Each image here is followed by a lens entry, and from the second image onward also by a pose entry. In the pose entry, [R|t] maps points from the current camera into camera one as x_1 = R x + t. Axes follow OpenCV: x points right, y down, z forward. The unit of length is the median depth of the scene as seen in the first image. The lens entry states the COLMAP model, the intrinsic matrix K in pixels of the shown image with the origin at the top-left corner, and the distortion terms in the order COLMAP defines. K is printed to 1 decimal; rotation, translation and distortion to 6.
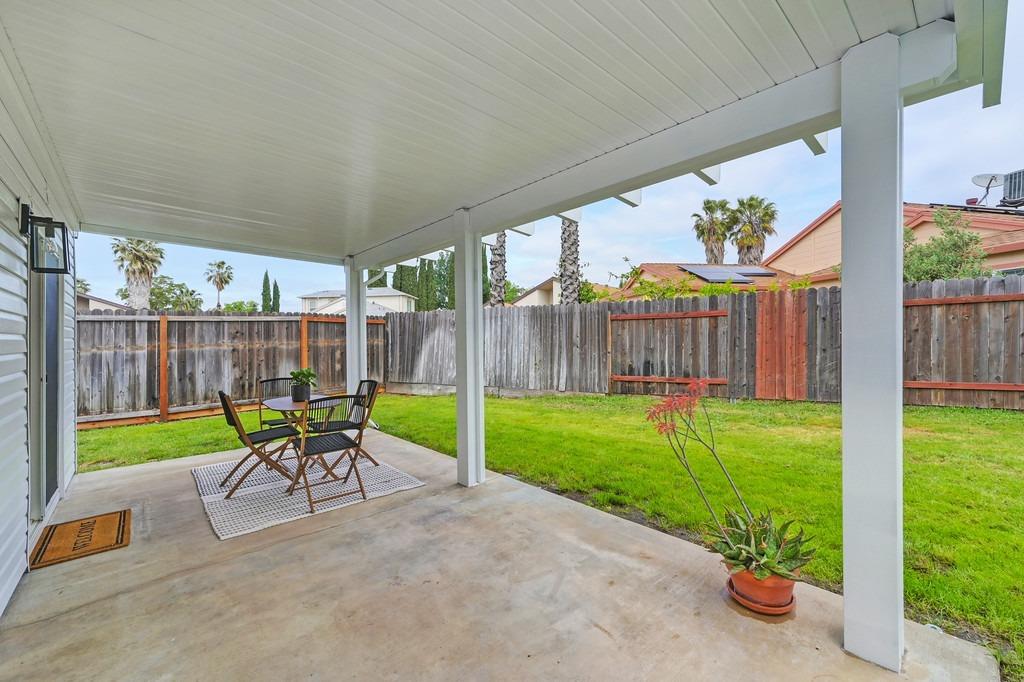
lens RADIAL K [[411.3, 0, 511.6], [0, 411.3, 340.4], [0, 0, 1]] dist [-0.000267, 0.001743]
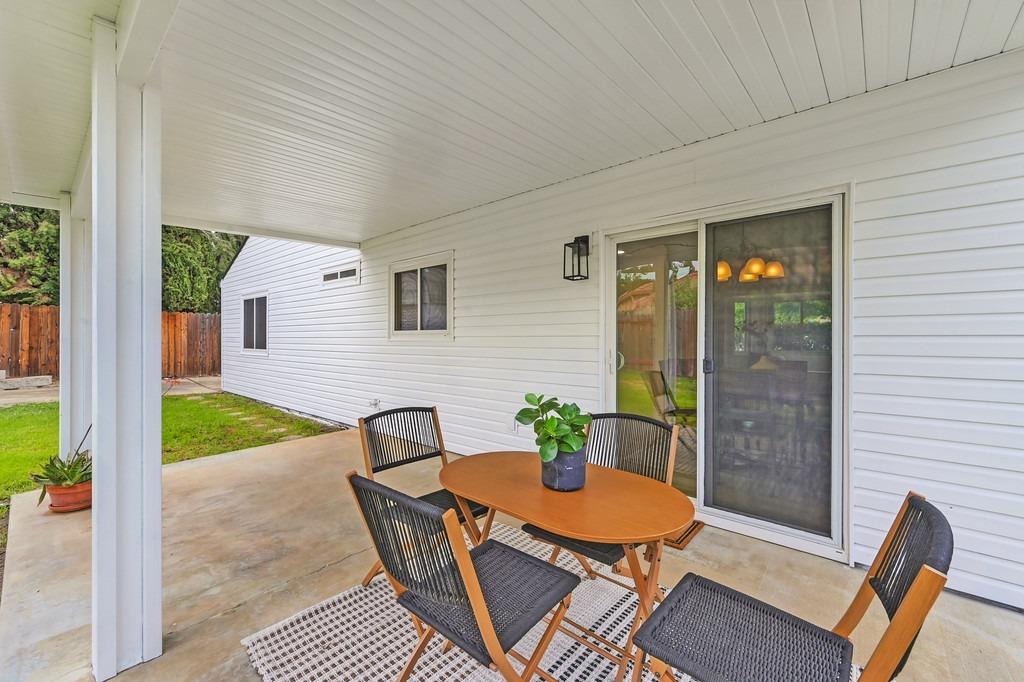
lens RADIAL K [[420.7, 0, 514.1], [0, 420.7, 336.0], [0, 0, 1]] dist [-0.007693, 0.000199]
pose [[-0.992162, 0.022561, -0.122901, -0.214888], [0.021459, 0.999717, 0.010279, 0.002605], [0.123098, 0.007561, -0.992366, 0.695449]]
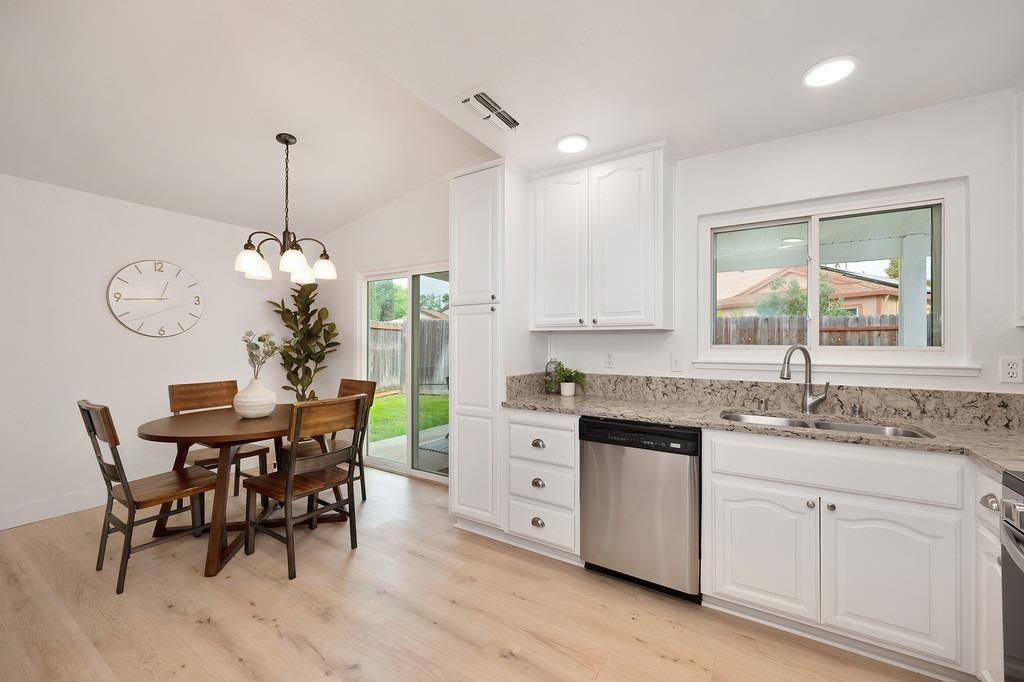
lens RADIAL K [[411.3, 0, 510.9], [0, 411.3, 344.1], [0, 0, 1]] dist [-0.000267, 0.001743]
pose [[0.964573, 0.027121, 0.262417, -0.429022], [-0.022183, 0.999517, -0.021762, 0.019519], [-0.262881, 0.015170, 0.964709, -0.171349]]
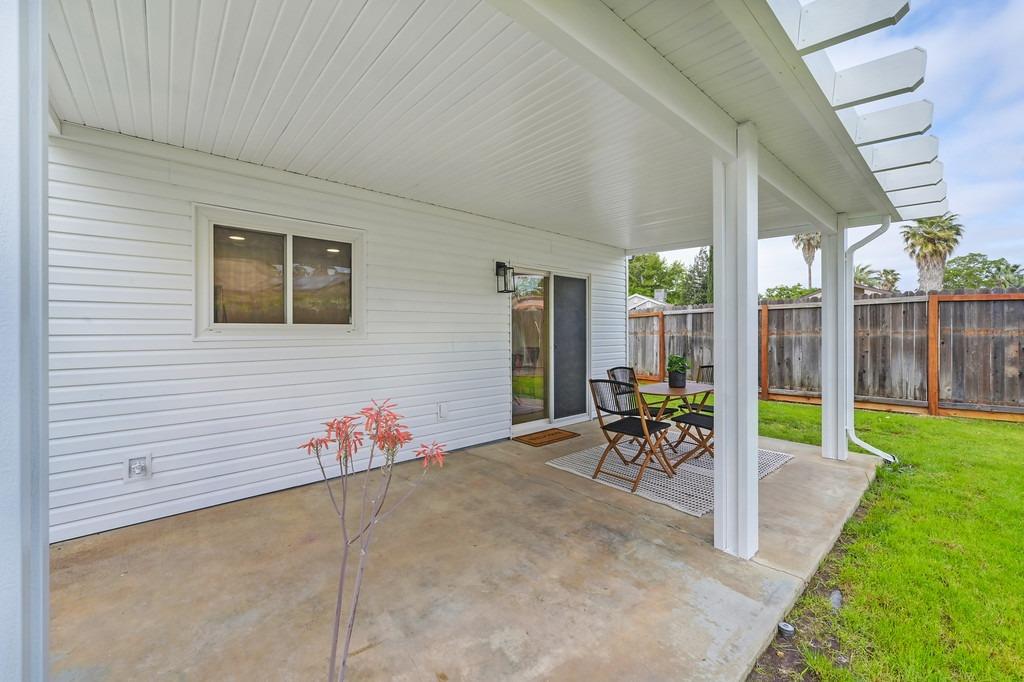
lens RADIAL K [[411.3, 0, 519.7], [0, 411.3, 332.6], [0, 0, 1]] dist [-0.000267, 0.001743]
pose [[0.003037, 0.018937, -0.999816, 0.253738], [-0.005259, 0.999807, 0.018921, -0.002660], [0.999982, 0.005200, 0.003136, 0.305636]]
